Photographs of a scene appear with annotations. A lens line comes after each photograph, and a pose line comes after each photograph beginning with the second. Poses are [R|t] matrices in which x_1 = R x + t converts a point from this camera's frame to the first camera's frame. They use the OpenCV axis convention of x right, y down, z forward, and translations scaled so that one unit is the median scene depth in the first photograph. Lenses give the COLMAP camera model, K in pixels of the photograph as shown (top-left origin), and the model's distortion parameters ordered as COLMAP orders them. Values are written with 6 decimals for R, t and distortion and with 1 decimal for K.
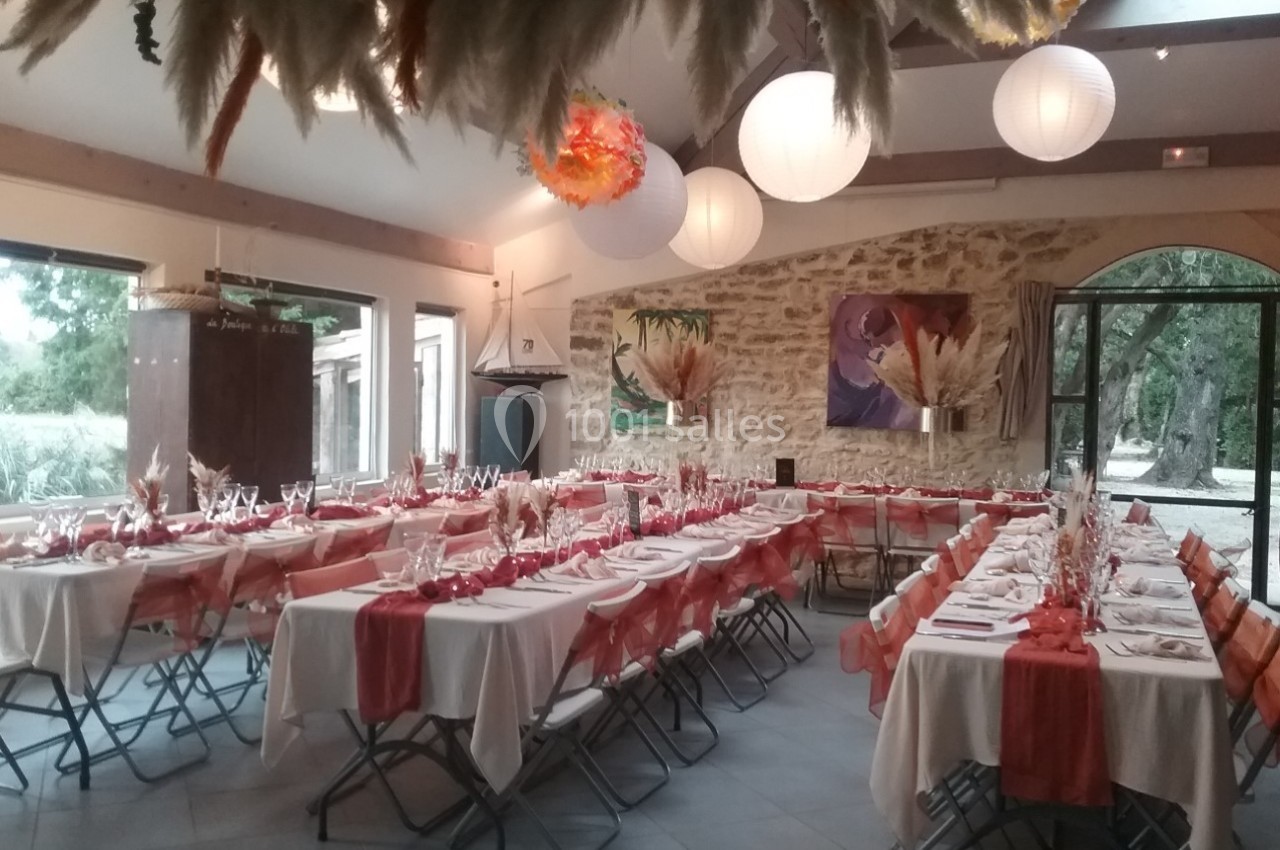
lens RADIAL K [[1159.9, 0, 640.0], [0, 1159.9, 425.0], [0, 0, 1]] dist [0.113153, -0.171901]
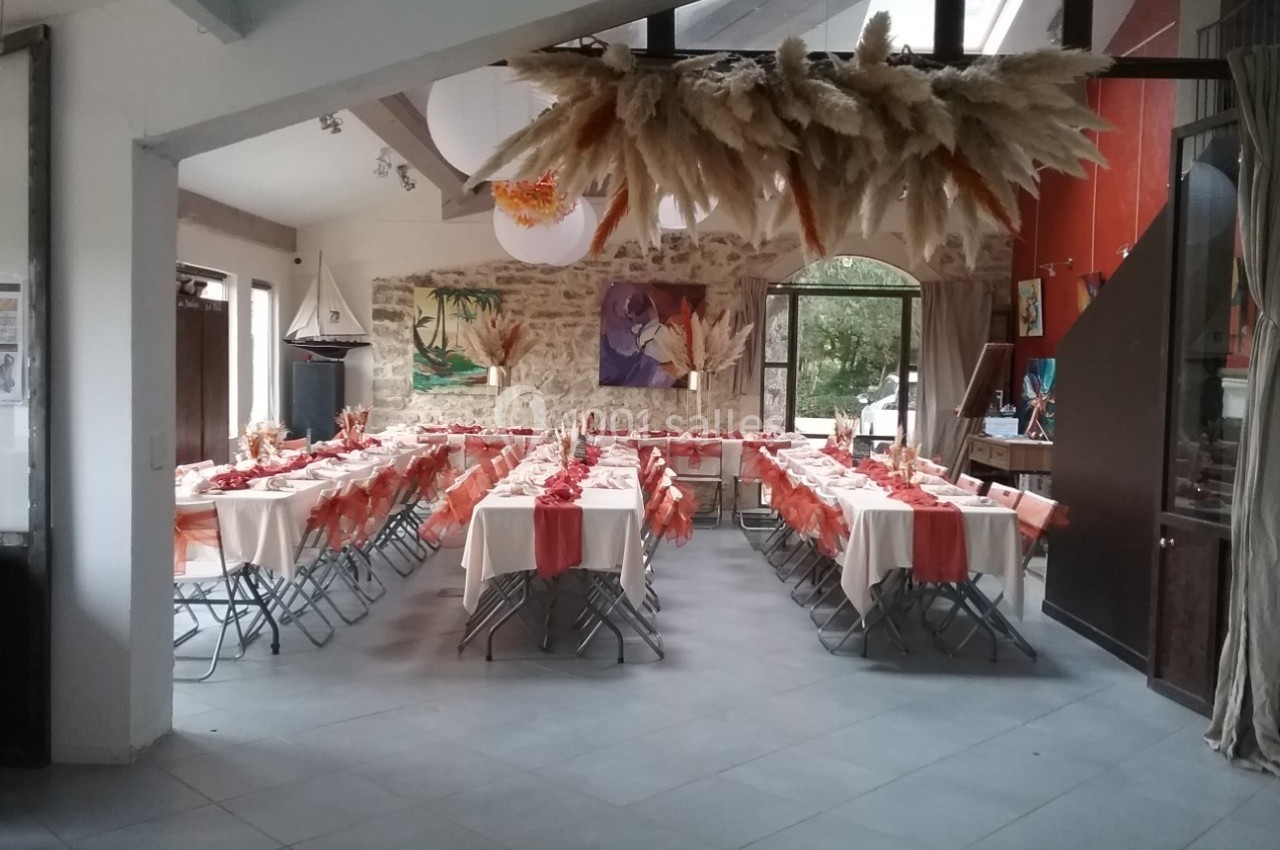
lens RADIAL K [[1159.9, 0, 640.0], [0, 1159.9, 425.0], [0, 0, 1]] dist [0.113153, -0.171901]
pose [[0.932008, -0.020851, 0.361836, -0.252804], [0.007554, 0.999244, 0.038126, -0.004056], [-0.362358, -0.032800, 0.931462, -0.189939]]
